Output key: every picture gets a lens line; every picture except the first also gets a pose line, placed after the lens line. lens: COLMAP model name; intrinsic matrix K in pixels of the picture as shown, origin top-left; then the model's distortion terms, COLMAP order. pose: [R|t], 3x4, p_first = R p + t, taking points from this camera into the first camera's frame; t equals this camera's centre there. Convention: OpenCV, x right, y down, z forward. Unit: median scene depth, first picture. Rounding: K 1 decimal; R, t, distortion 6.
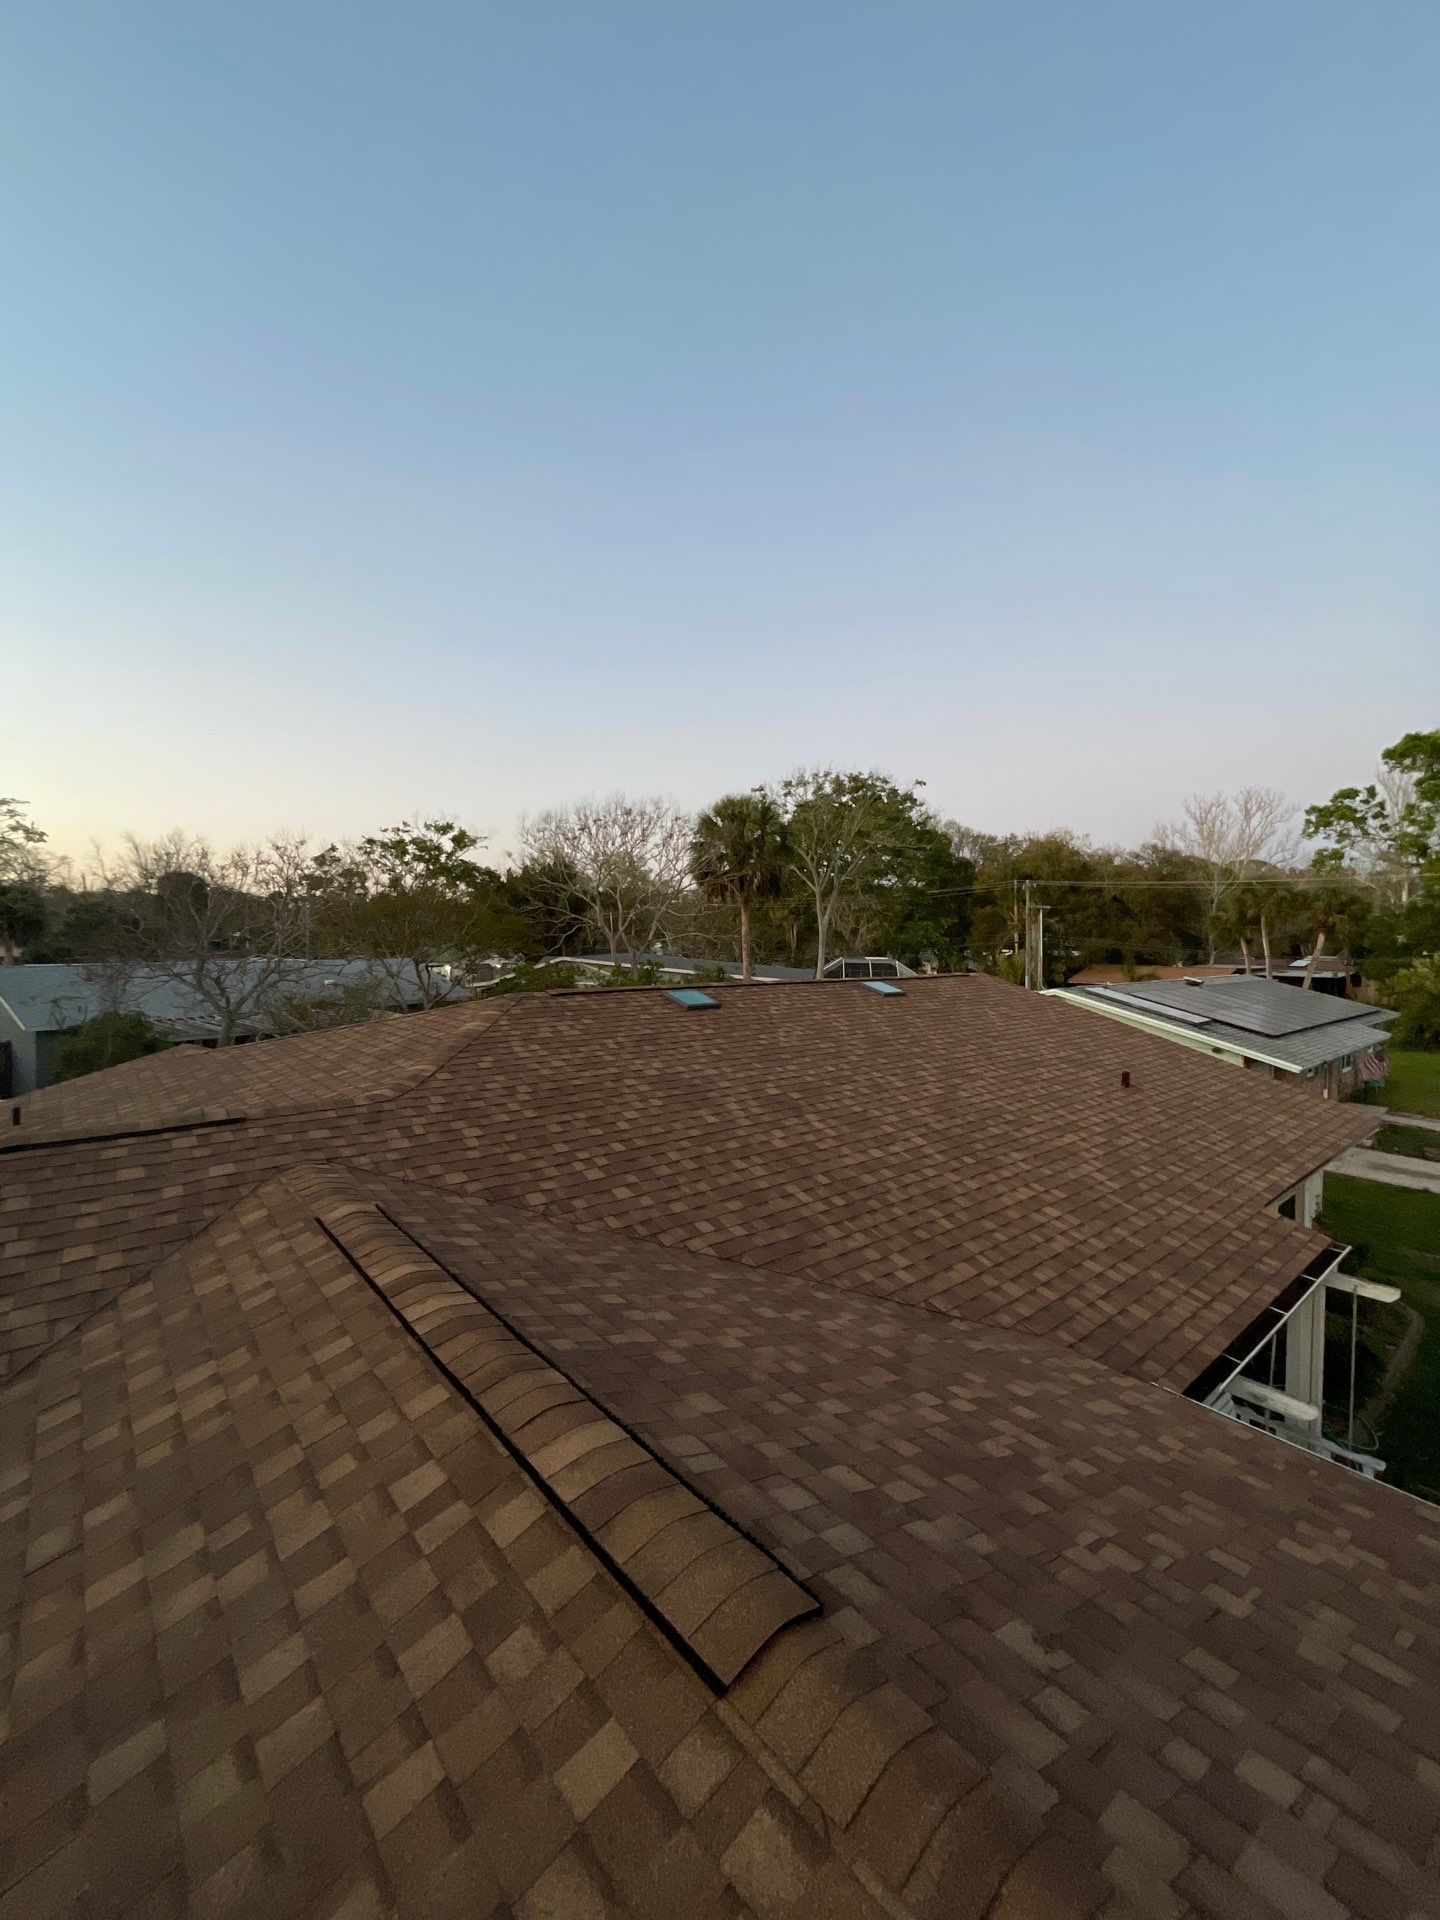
lens RADIAL K [[765.9, 0, 720.0], [0, 765.9, 960.0], [0, 0, 1]] dist [-0.009228, 0.005518]
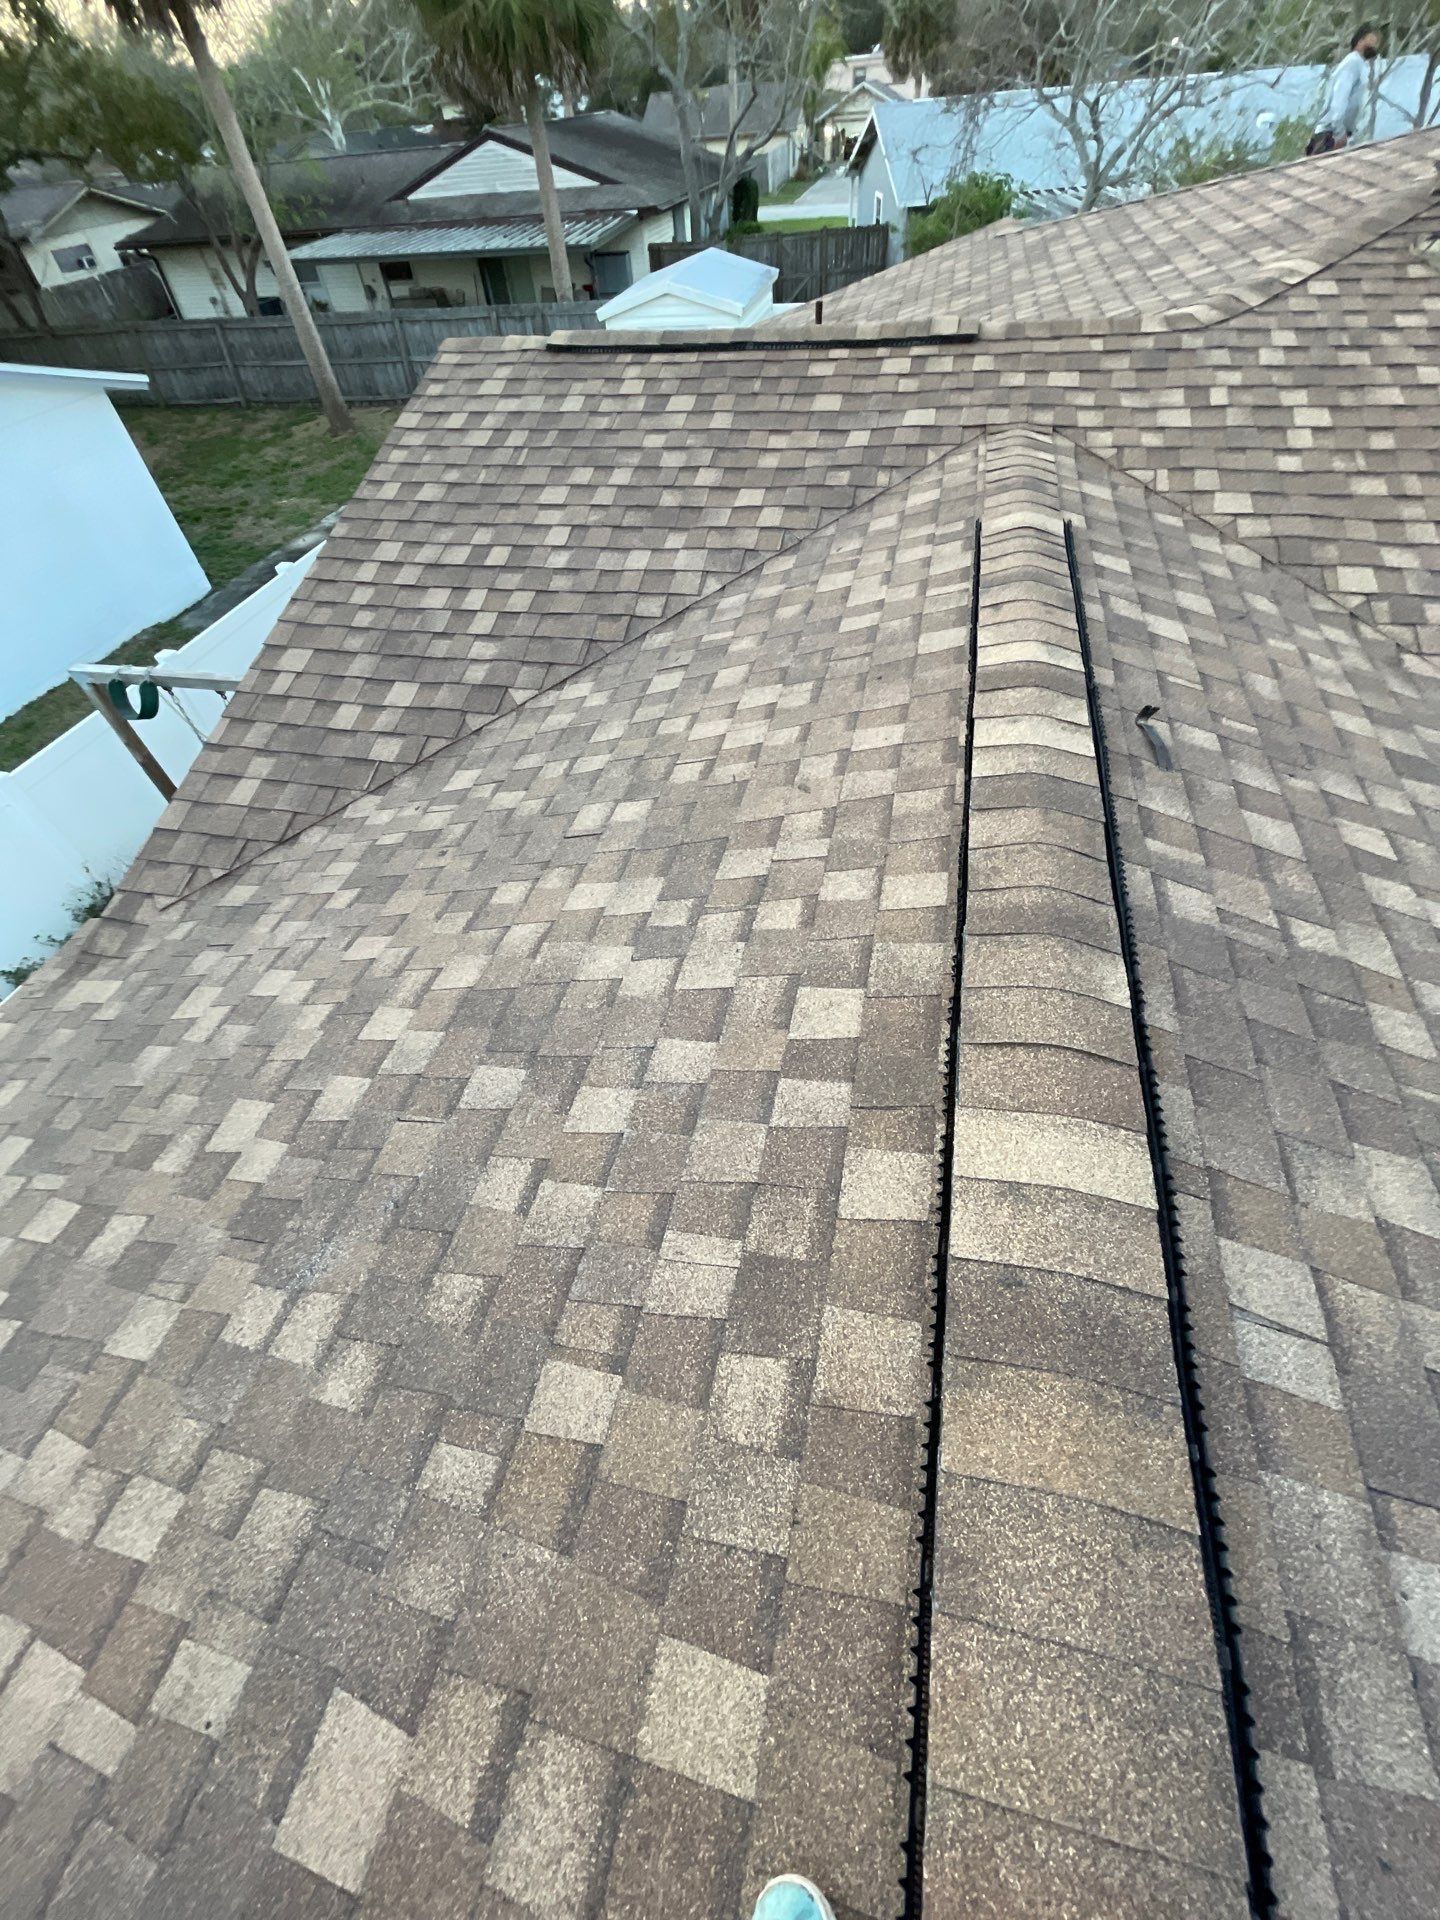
lens RADIAL K [[765.9, 0, 720.0], [0, 765.9, 960.0], [0, 0, 1]] dist [-0.009228, 0.005518]
pose [[0.591952, 0.573972, -0.565816, -0.056813], [0.048615, 0.675323, 0.735918, 0.091704], [0.804505, -0.463135, 0.371856, 0.389282]]
